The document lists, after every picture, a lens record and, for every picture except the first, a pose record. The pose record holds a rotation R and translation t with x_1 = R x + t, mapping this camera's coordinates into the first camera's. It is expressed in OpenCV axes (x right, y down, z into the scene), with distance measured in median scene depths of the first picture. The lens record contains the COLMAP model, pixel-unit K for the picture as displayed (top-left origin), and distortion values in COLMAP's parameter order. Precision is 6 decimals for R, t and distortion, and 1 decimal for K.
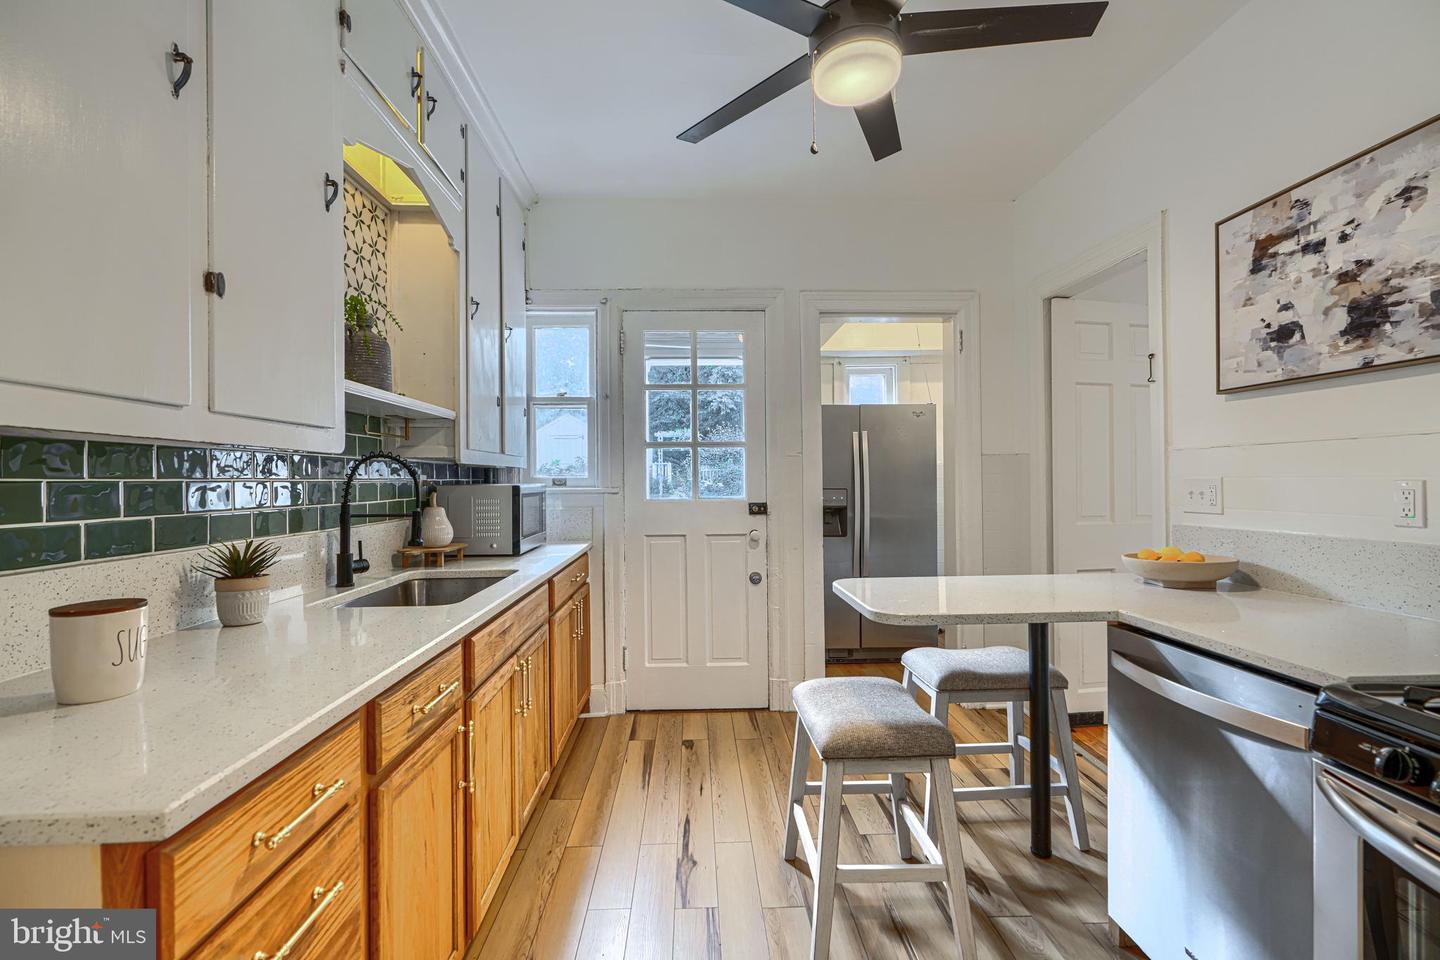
lens RADIAL K [[647.5, 0, 717.7], [0, 647.5, 479.3], [0, 0, 1]] dist [-0.000379, 0.000420]
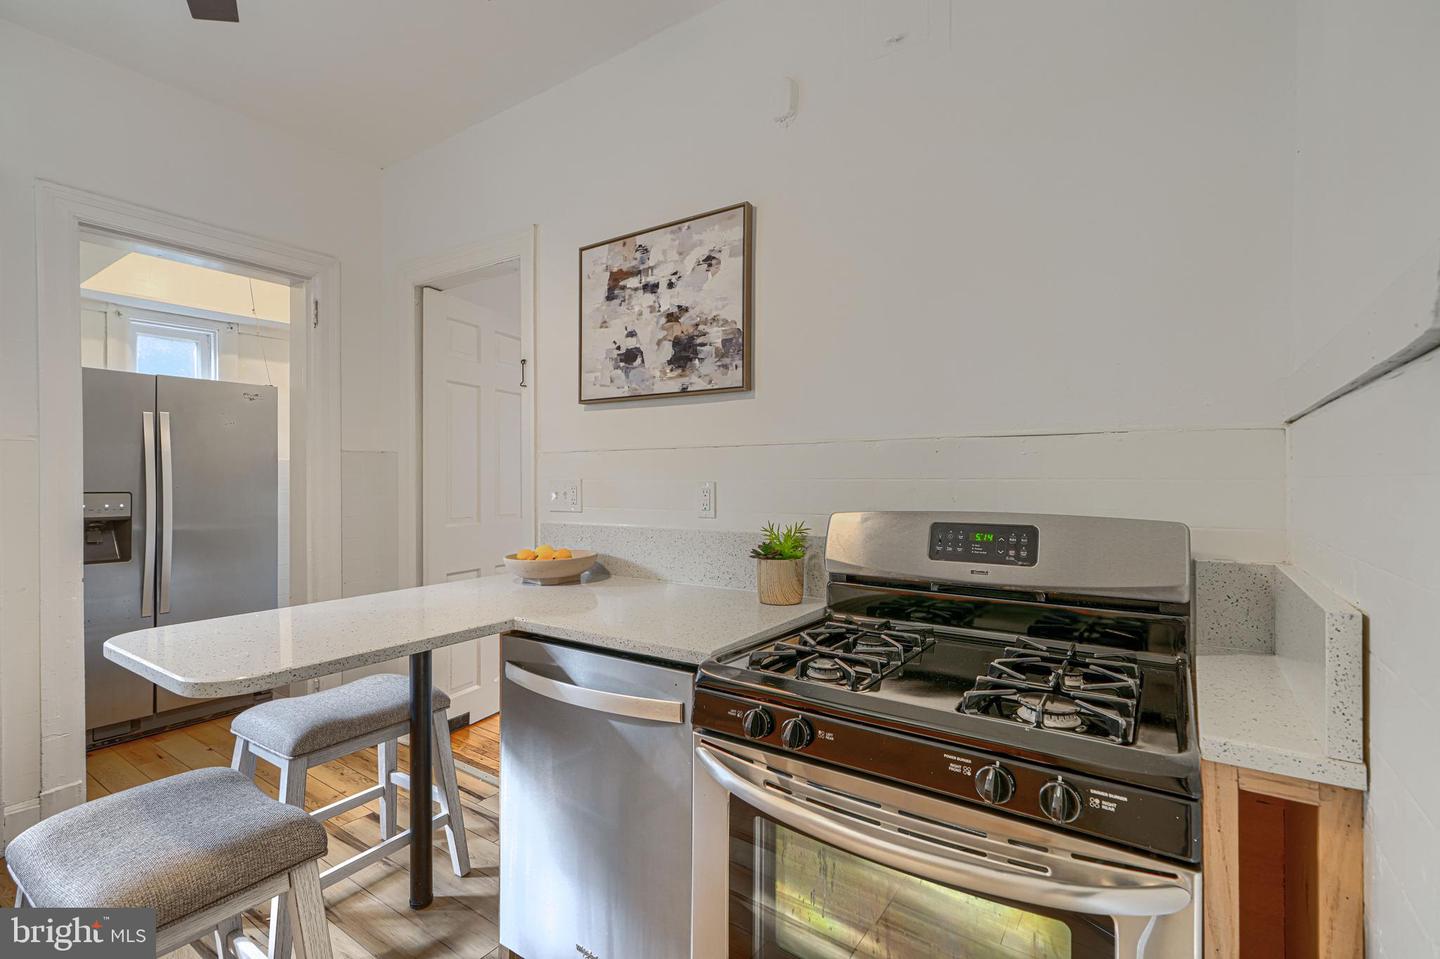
lens RADIAL K [[647.5, 0, 720.9], [0, 647.5, 480.5], [0, 0, 1]] dist [-0.000379, 0.000420]
pose [[0.591654, 0.005504, 0.806173, 0.027115], [-0.004917, 0.999983, -0.003219, 0.001934], [-0.806177, -0.002059, 0.591670, 0.160075]]
